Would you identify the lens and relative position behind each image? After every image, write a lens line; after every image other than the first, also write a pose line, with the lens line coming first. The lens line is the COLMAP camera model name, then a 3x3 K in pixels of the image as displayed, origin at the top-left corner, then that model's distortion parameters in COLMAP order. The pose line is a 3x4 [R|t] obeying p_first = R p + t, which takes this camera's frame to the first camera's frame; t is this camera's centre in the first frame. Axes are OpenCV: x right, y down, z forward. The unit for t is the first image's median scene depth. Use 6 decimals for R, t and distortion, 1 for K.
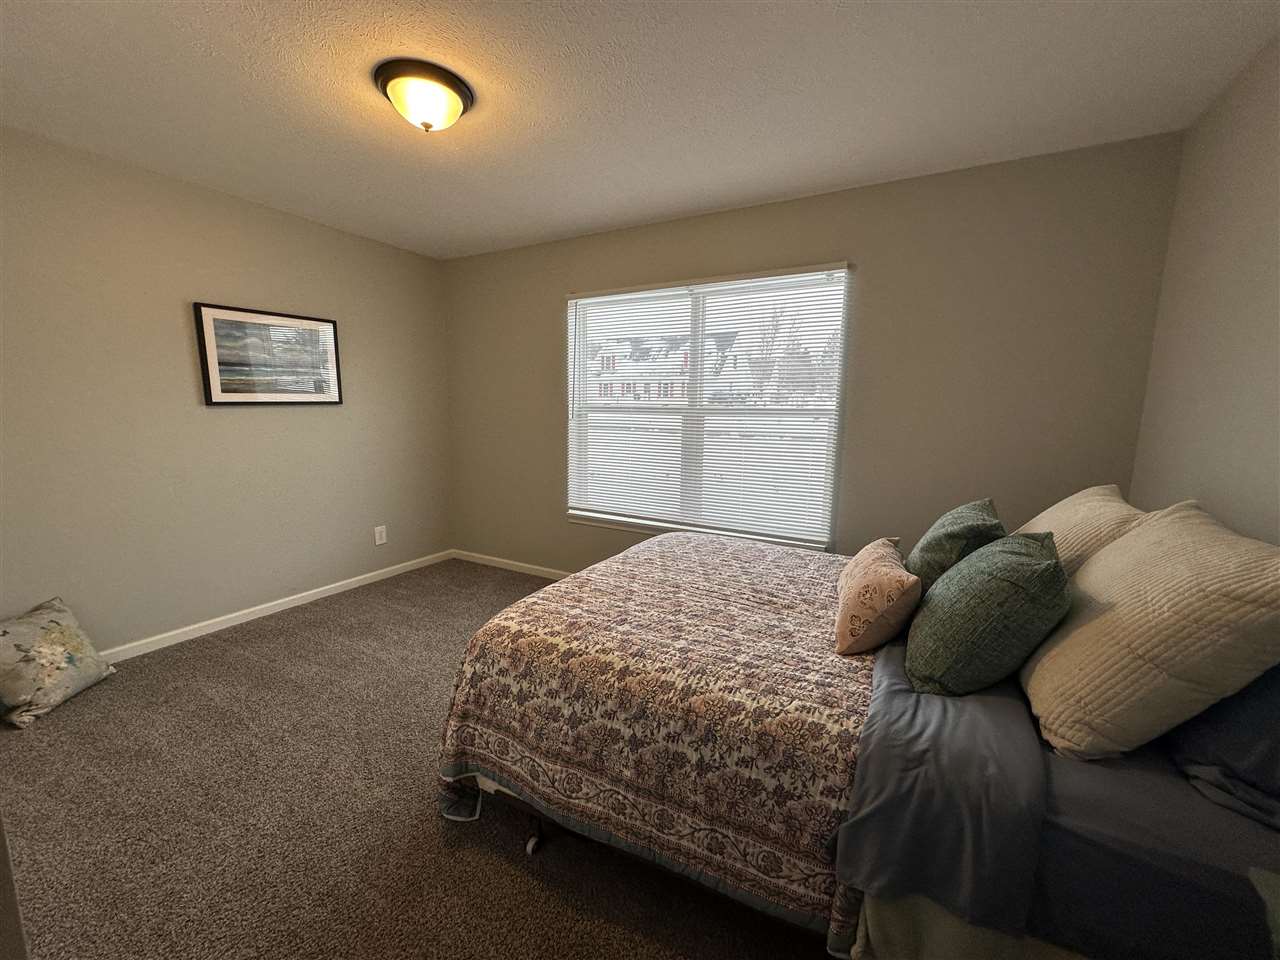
lens RADIAL K [[506.6, 0, 640.0], [0, 506.6, 480.0], [0, 0, 1]] dist [-0.002734, -0.000015]
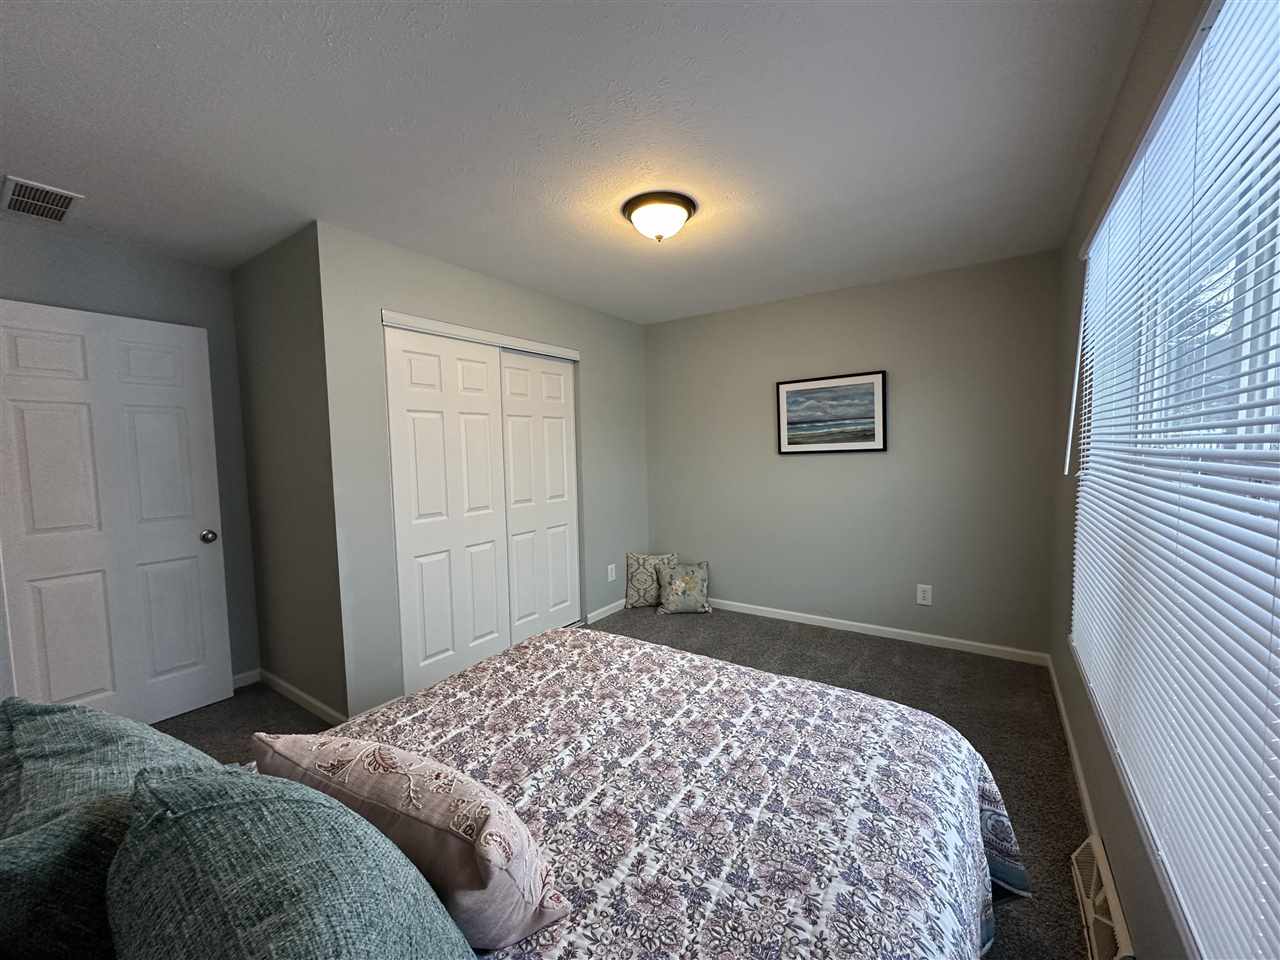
lens RADIAL K [[513.1, 0, 646.5], [0, 513.1, 478.8], [0, 0, 1]] dist [-0.002138, 0.000405]
pose [[-0.091495, 0.049527, -0.994573, 0.577990], [-0.123192, 0.990527, 0.060658, -0.120591], [0.988156, 0.128073, -0.084527, 0.762155]]
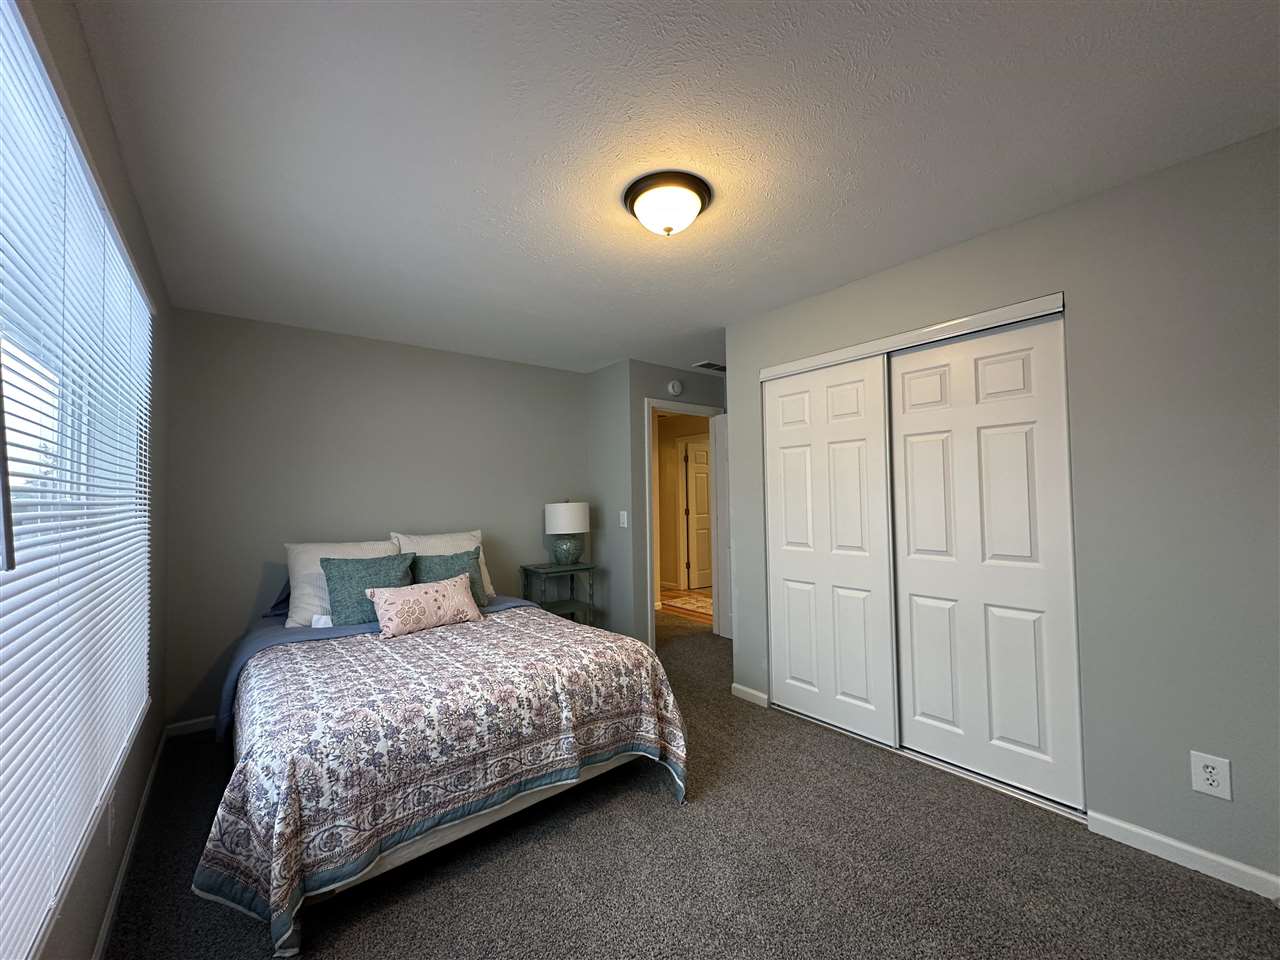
lens RADIAL K [[513.1, 0, 646.5], [0, 513.1, 478.8], [0, 0, 1]] dist [-0.002138, 0.000405]
pose [[-0.910467, 0.008711, 0.413491, -0.533329], [0.060292, 0.991893, 0.111860, -0.209099], [-0.409164, 0.126775, -0.903611, 1.338304]]
